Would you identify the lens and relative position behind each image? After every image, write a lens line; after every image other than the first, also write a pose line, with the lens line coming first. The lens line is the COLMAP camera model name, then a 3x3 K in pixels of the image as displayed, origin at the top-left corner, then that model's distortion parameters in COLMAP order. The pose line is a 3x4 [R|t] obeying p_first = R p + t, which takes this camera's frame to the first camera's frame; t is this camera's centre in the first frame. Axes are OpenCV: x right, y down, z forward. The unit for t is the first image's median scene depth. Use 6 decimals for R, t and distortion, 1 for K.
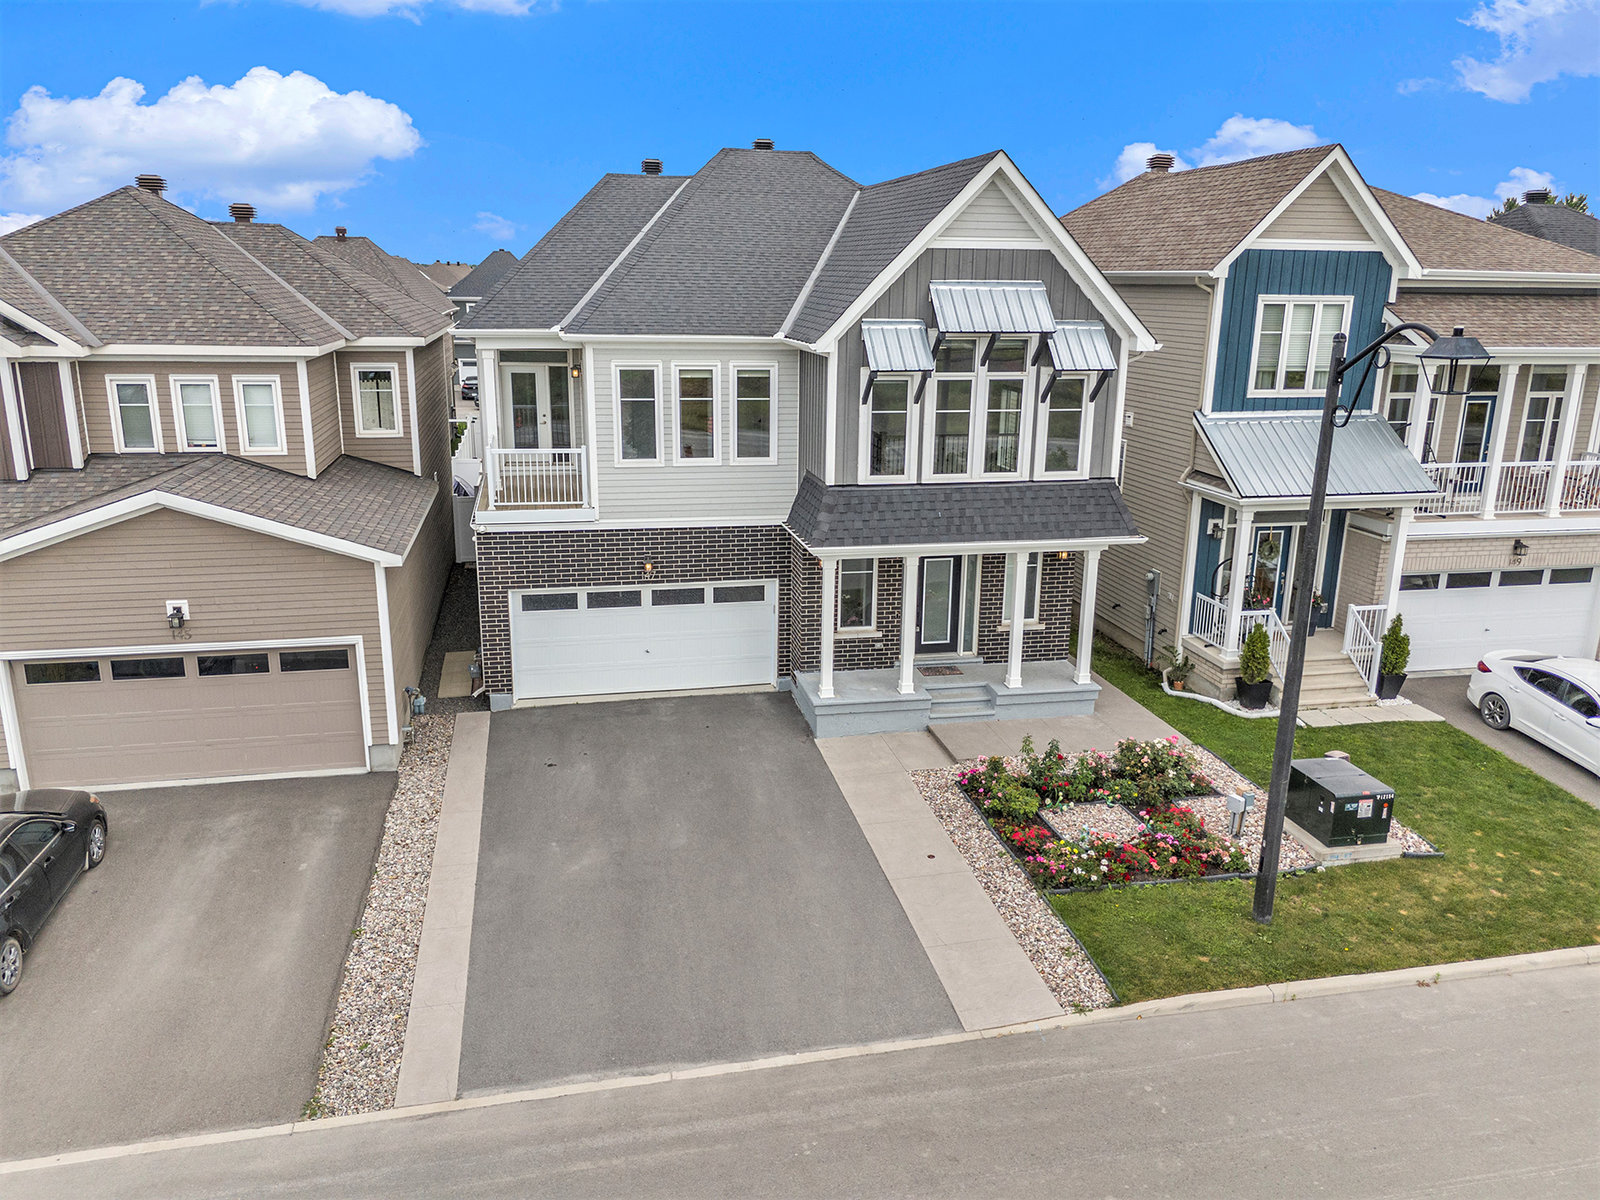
lens RADIAL K [[1189.9, 0, 801.5], [0, 1189.9, 593.5], [0, 0, 1]] dist [0.062123, -0.055087]
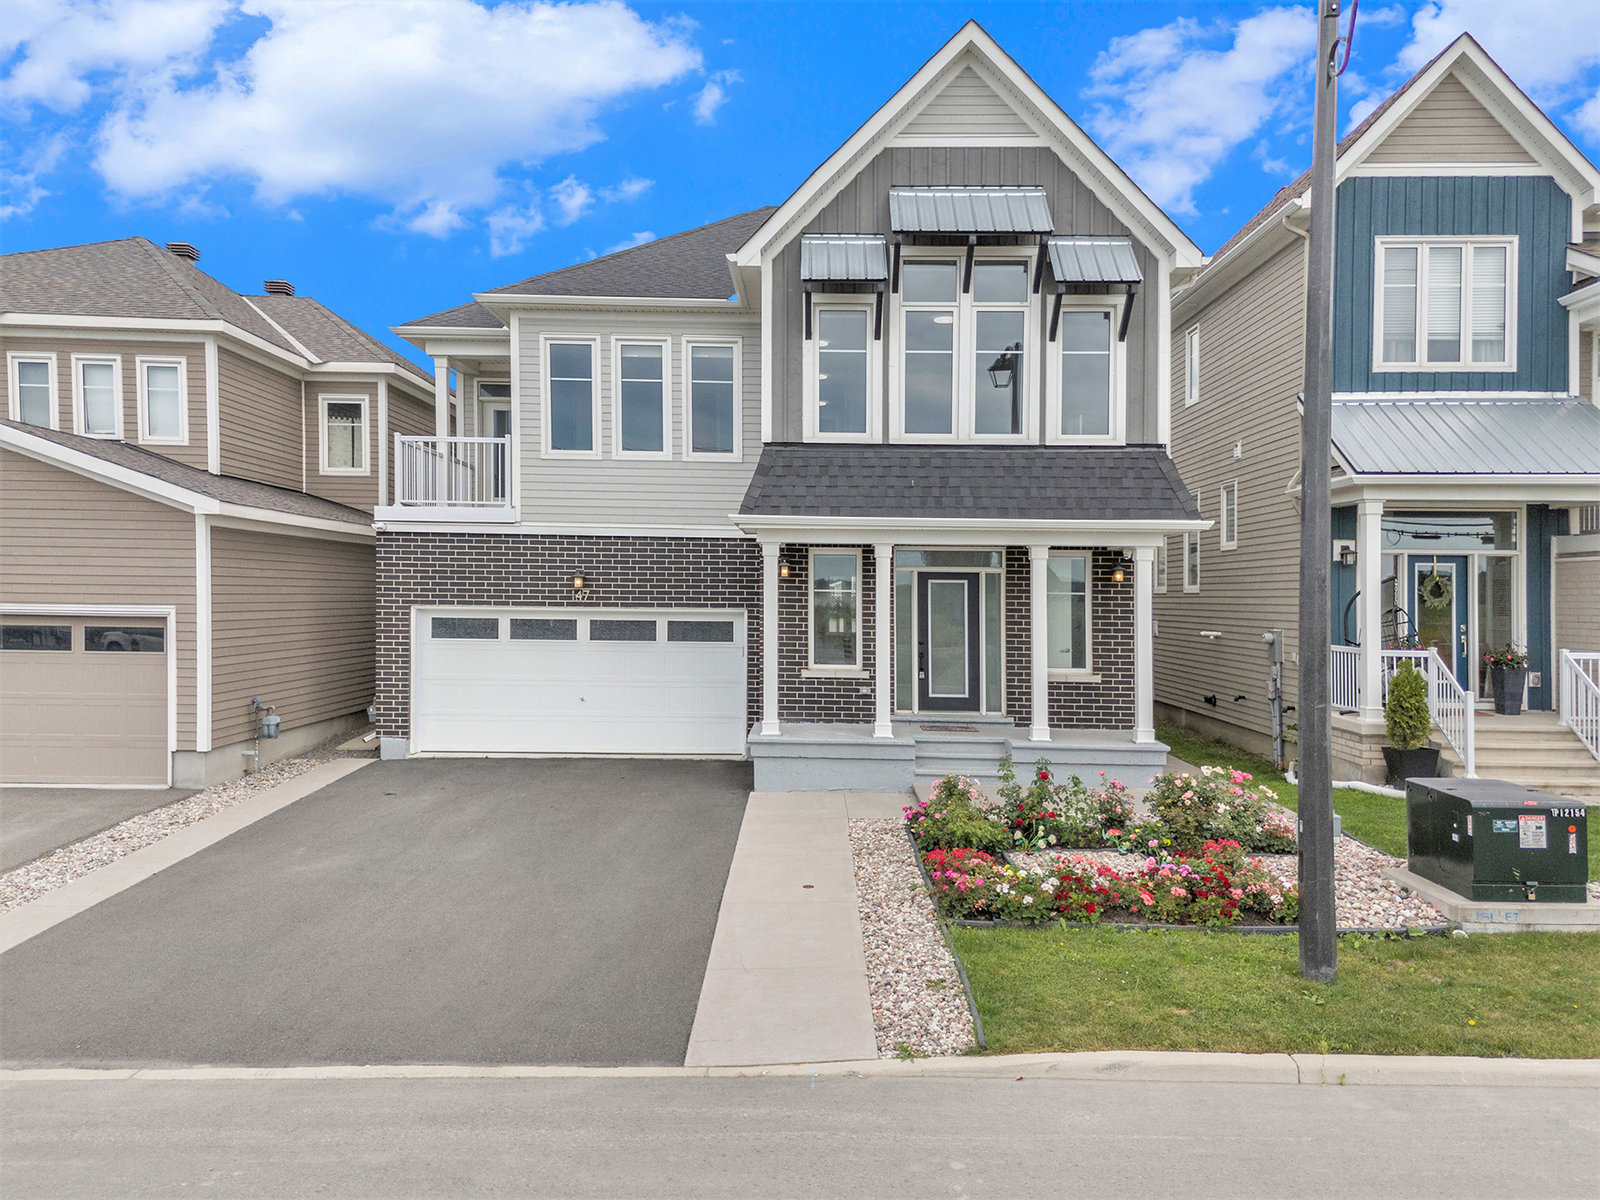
lens RADIAL K [[1187.2, 0, 796.5], [0, 1187.2, 604.3], [0, 0, 1]] dist [0.036364, -0.009085]
pose [[0.975031, -0.007435, -0.221946, 0.208578], [-0.047697, 0.969102, -0.242004, 0.192157], [0.216888, 0.246547, 0.944550, 0.287237]]
